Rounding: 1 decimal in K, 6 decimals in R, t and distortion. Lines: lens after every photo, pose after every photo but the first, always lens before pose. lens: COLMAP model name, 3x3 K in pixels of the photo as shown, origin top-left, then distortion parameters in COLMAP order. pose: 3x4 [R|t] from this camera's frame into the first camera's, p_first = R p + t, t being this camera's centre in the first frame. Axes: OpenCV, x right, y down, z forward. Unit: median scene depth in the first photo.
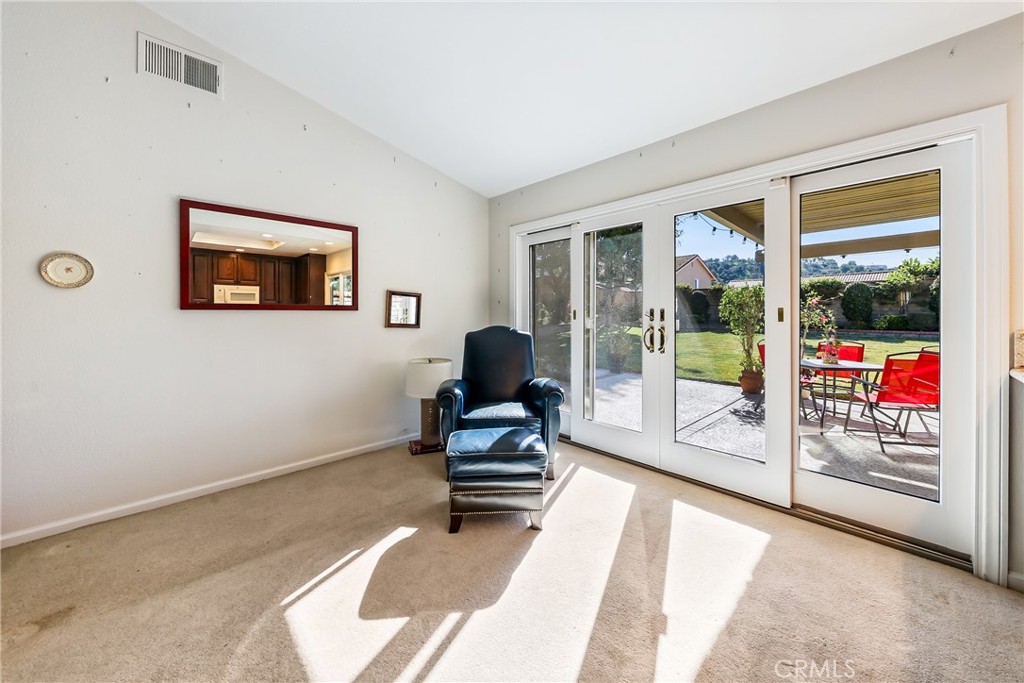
lens RADIAL K [[359.6, 0, 511.5], [0, 359.6, 315.0], [0, 0, 1]] dist [-0.002816, -0.000418]
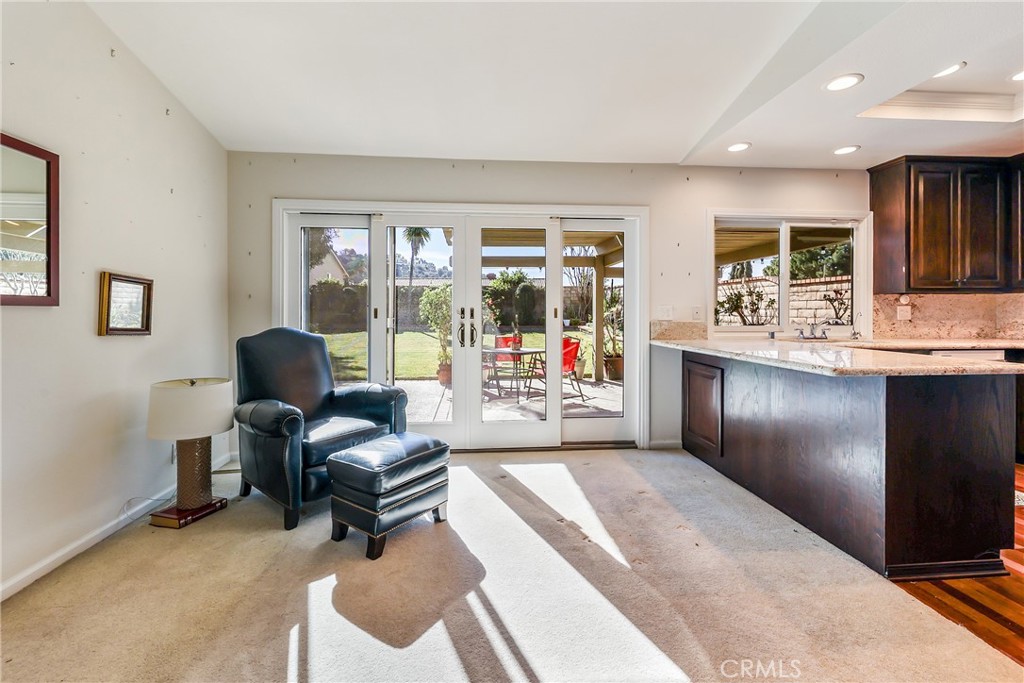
lens RADIAL K [[429.9, 0, 497.4], [0, 429.9, 316.3], [0, 0, 1]] dist [-0.001747, 0.000098]
pose [[0.639083, -0.005372, 0.769119, -0.589926], [0.001556, 0.999983, 0.005691, 0.001298], [-0.769136, -0.002440, 0.639080, 0.068540]]
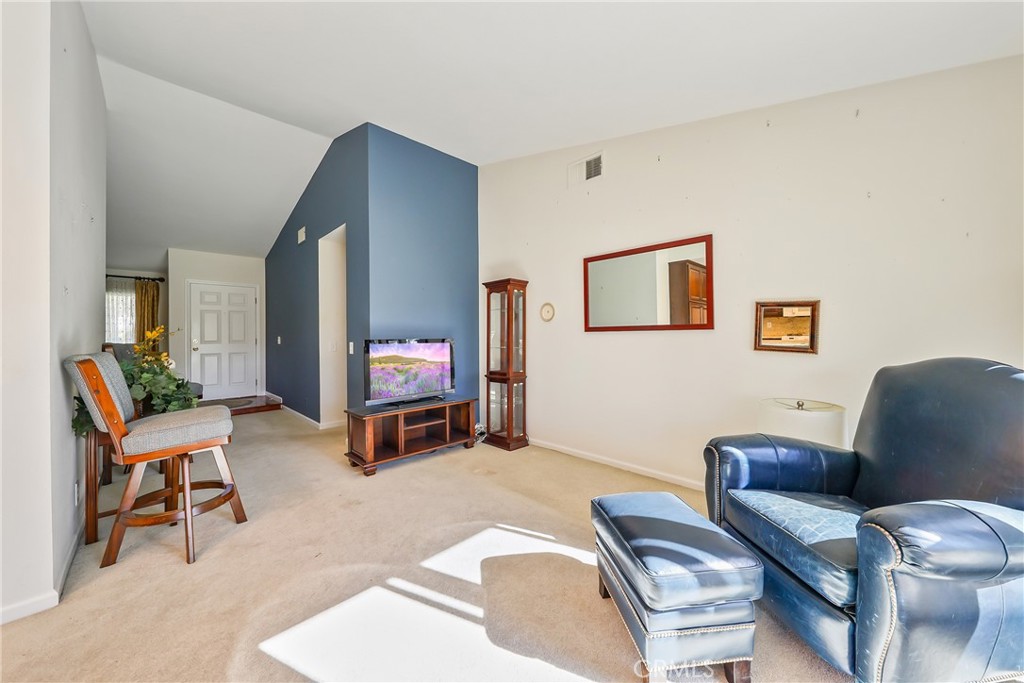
lens RADIAL K [[359.6, 0, 519.1], [0, 359.6, 334.3], [0, 0, 1]] dist [-0.002816, -0.000418]
pose [[0.027935, -0.004966, -0.999597, 0.503056], [0.003931, 0.999980, -0.004858, 0.001933], [0.999602, -0.003794, 0.027954, 0.589693]]
